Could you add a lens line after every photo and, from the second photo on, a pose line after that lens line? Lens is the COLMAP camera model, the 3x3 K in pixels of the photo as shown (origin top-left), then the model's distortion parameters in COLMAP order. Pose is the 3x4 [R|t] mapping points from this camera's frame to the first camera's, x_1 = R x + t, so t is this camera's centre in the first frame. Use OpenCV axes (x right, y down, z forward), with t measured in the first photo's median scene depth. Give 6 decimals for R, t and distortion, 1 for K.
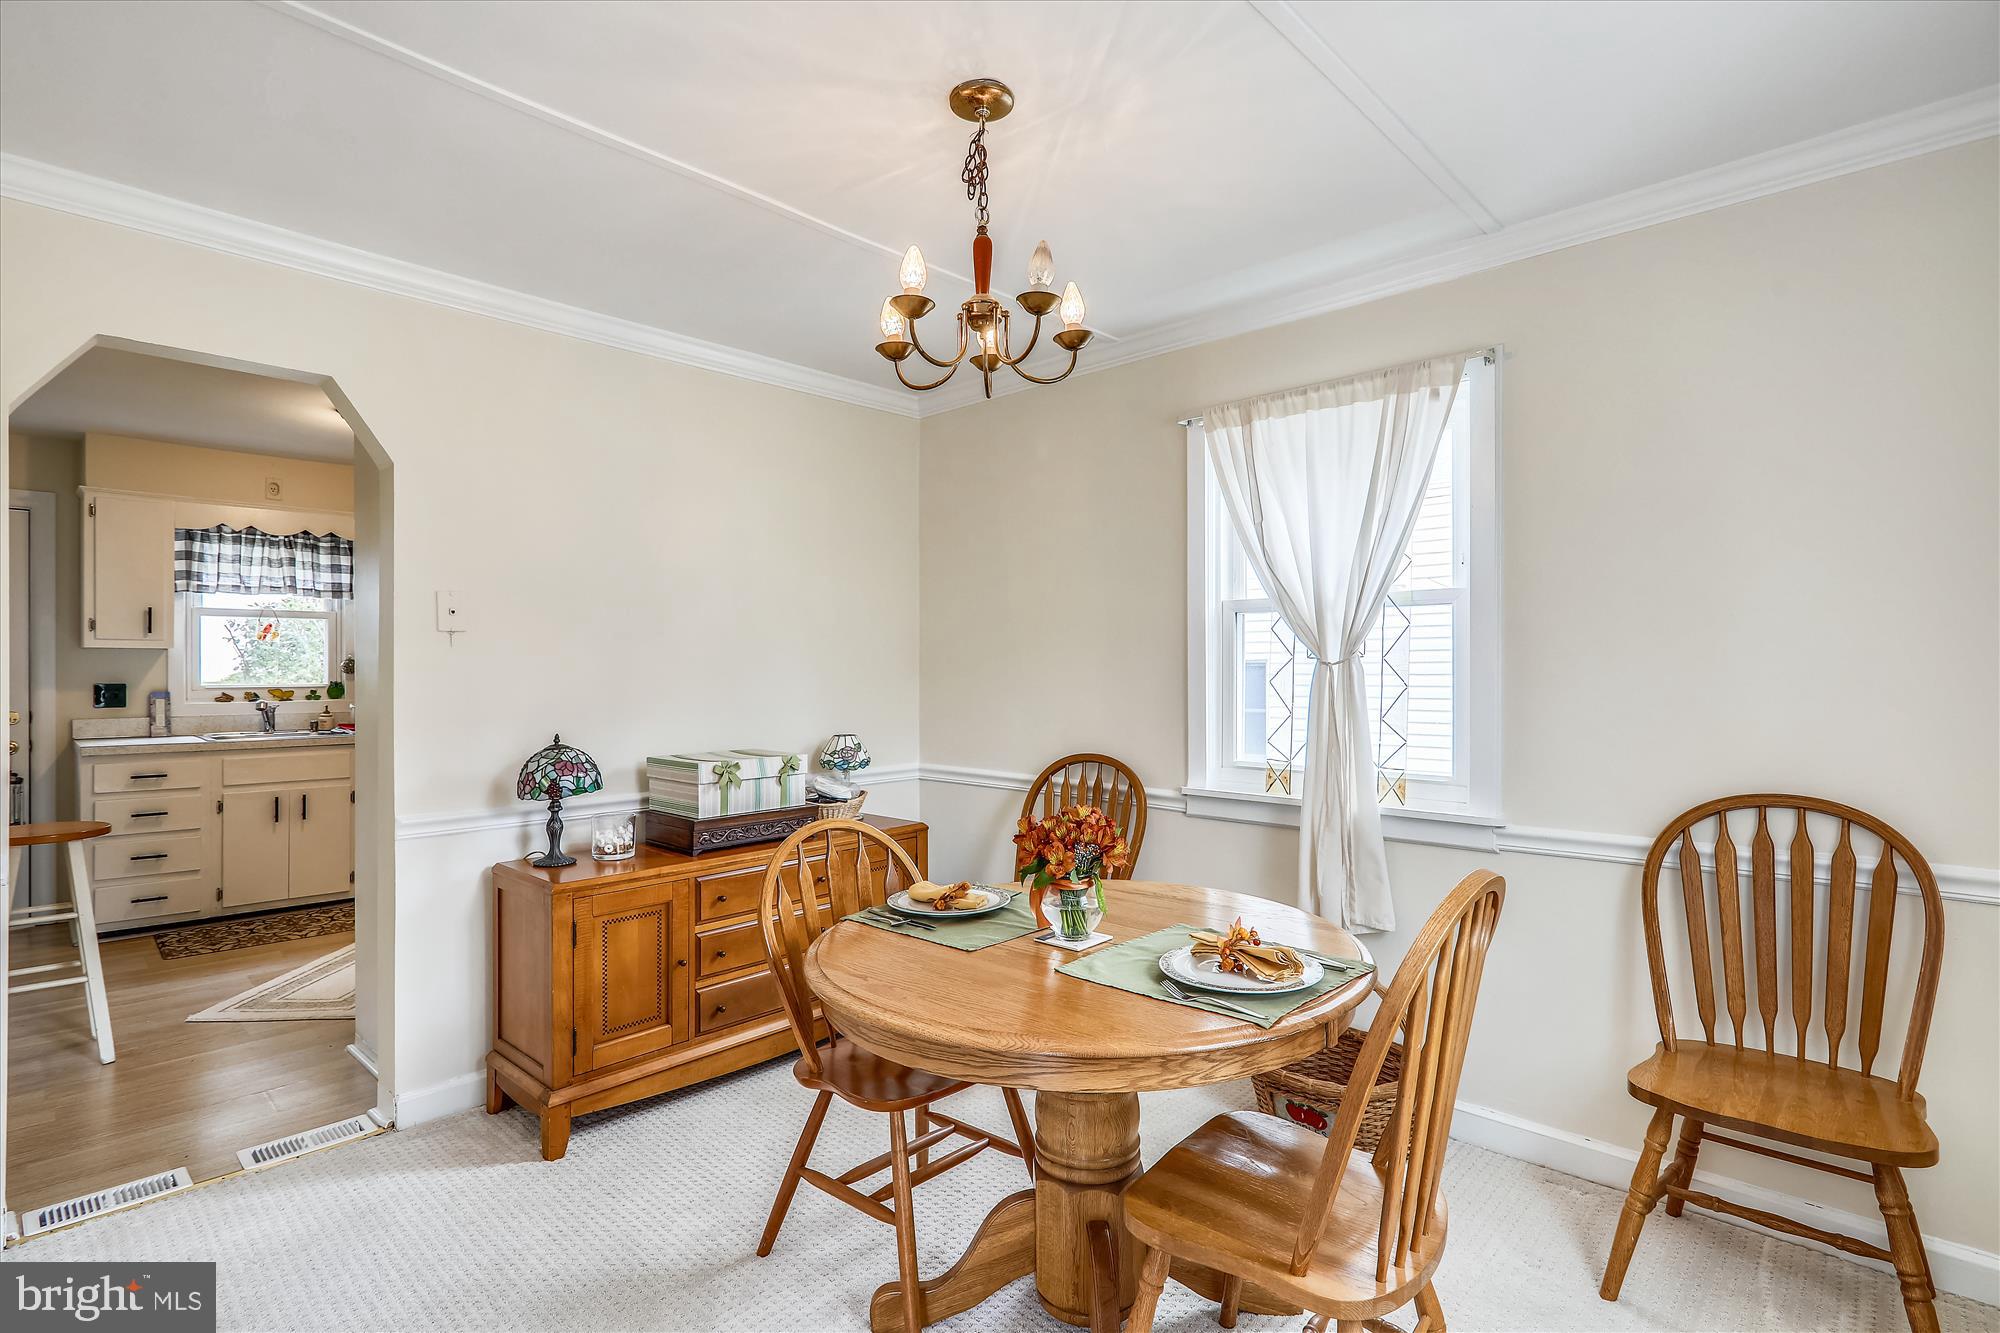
lens RADIAL K [[982.6, 0, 997.3], [0, 982.6, 671.0], [0, 0, 1]] dist [0.002951, 0.000864]
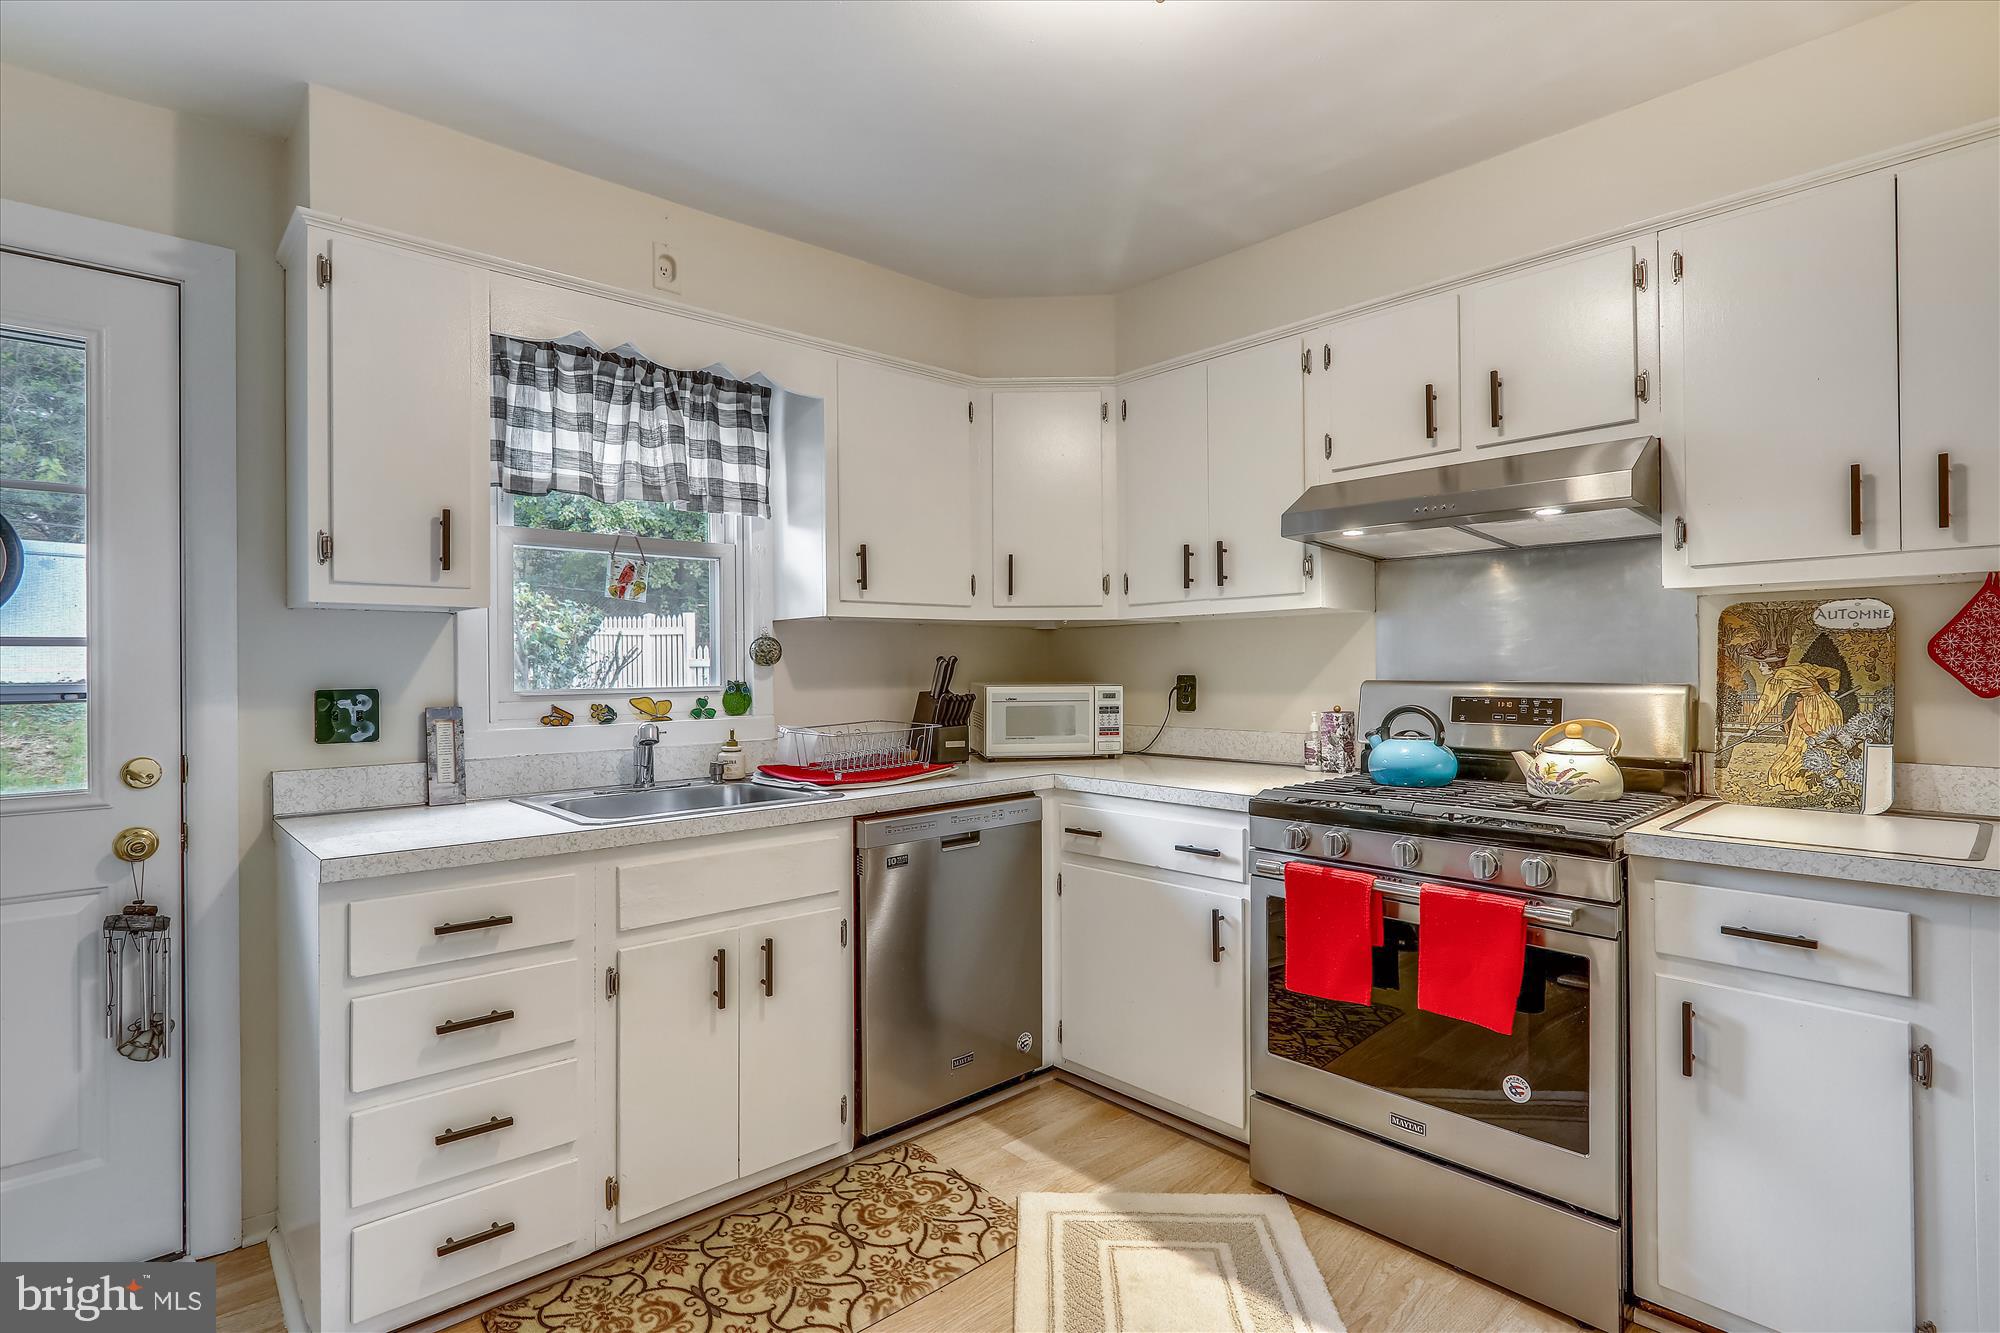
lens RADIAL K [[982.6, 0, 996.5], [0, 982.6, 660.2], [0, 0, 1]] dist [0.002951, 0.000864]
pose [[0.997909, -0.013239, -0.063267, -0.566544], [0.012575, 0.999862, -0.010875, 0.007910], [0.063402, 0.010057, 0.997937, 0.561454]]
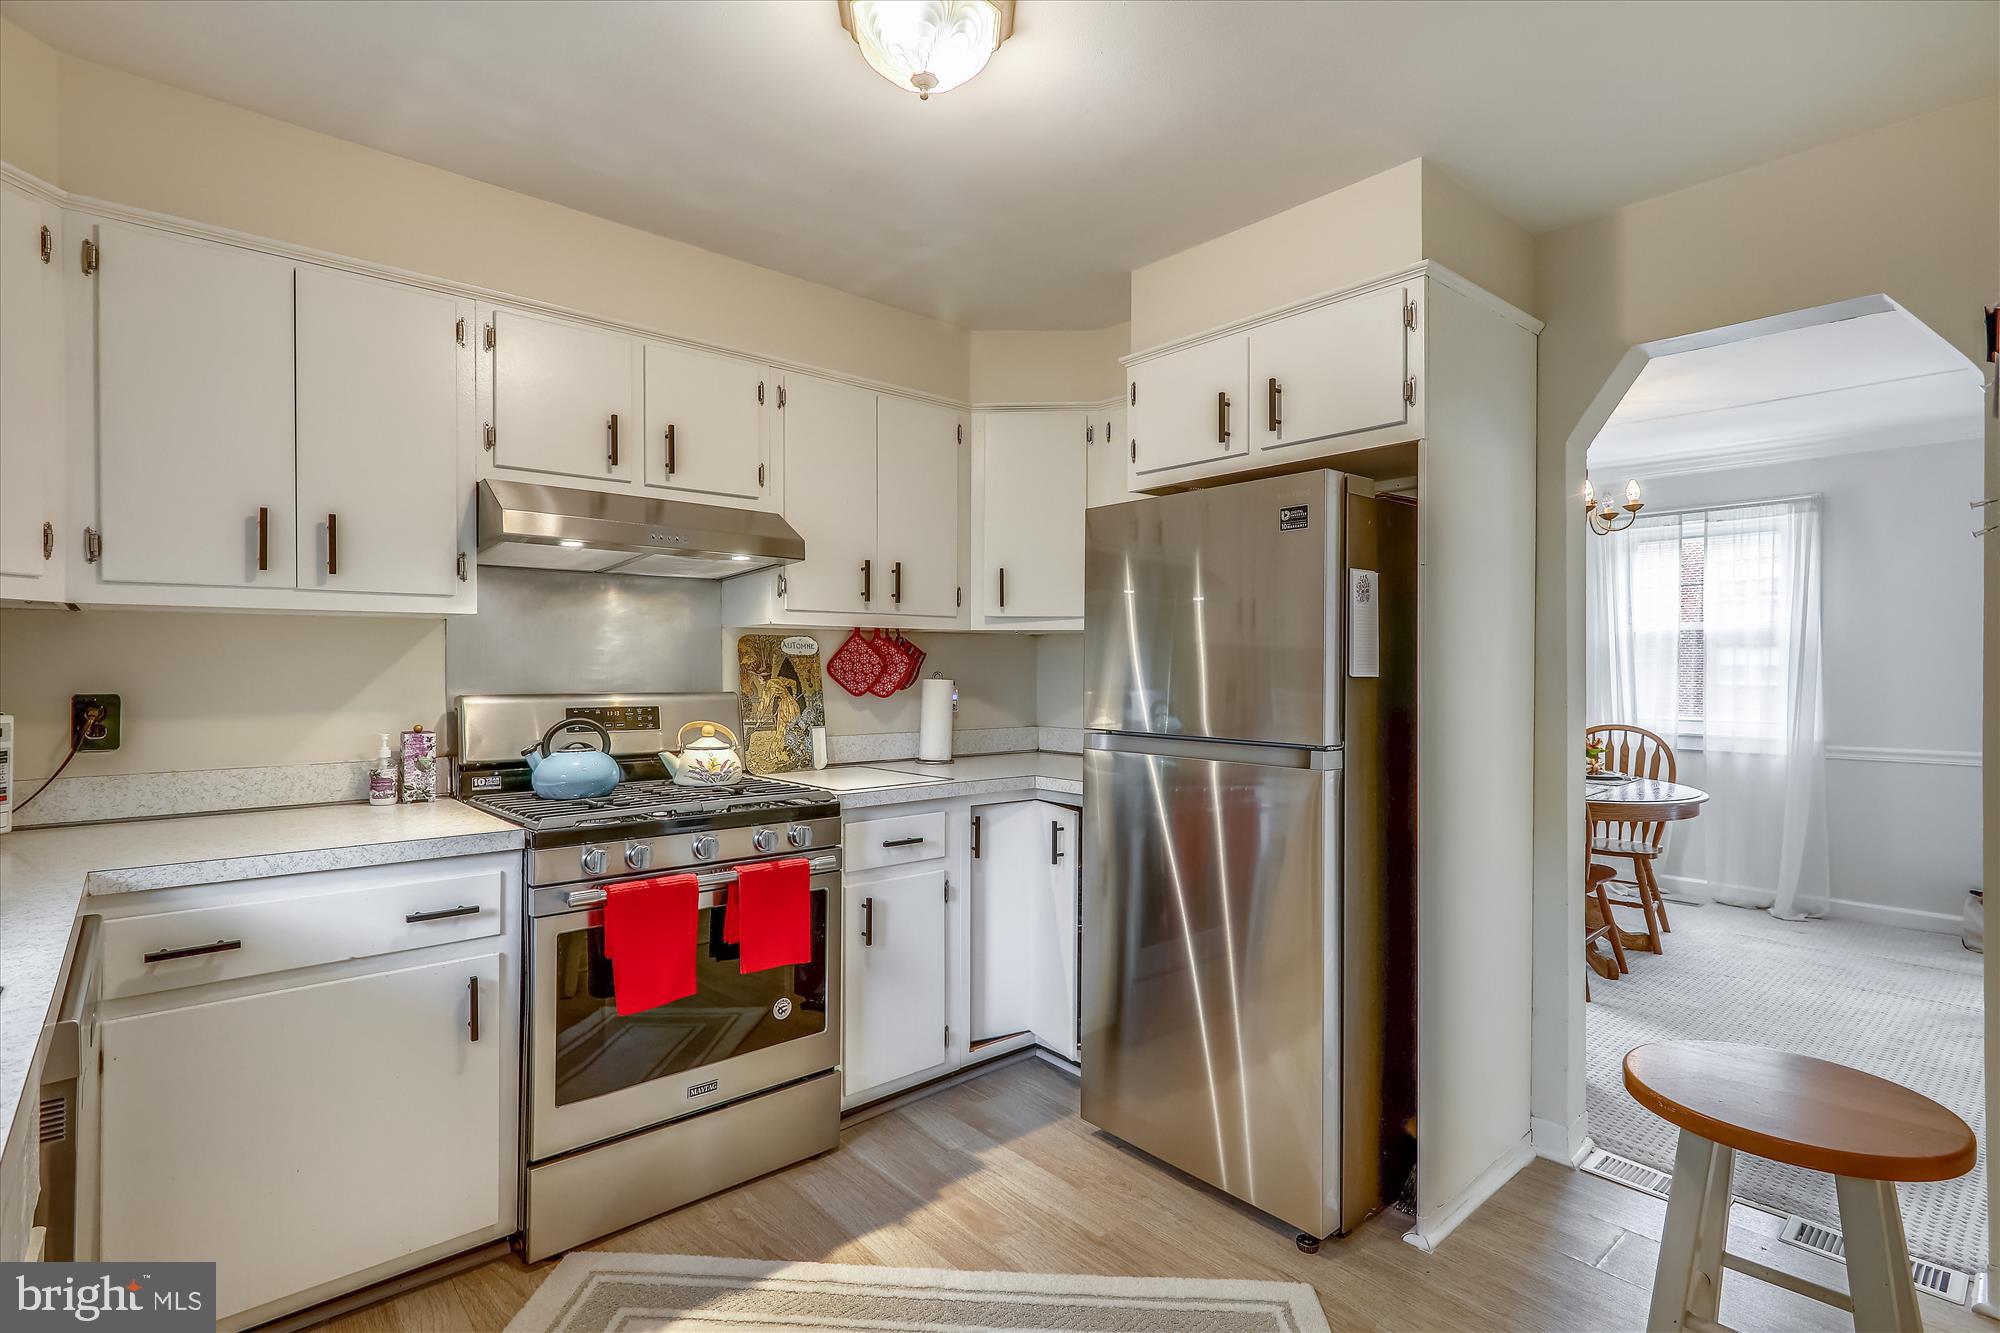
lens RADIAL K [[982.6, 0, 993.4], [0, 982.6, 666.2], [0, 0, 1]] dist [0.002951, 0.000864]
pose [[0.082415, -0.006535, 0.996577, -1.066769], [0.002320, 0.999977, 0.006366, -0.007542], [-0.996595, 0.001787, 0.082428, 0.971205]]
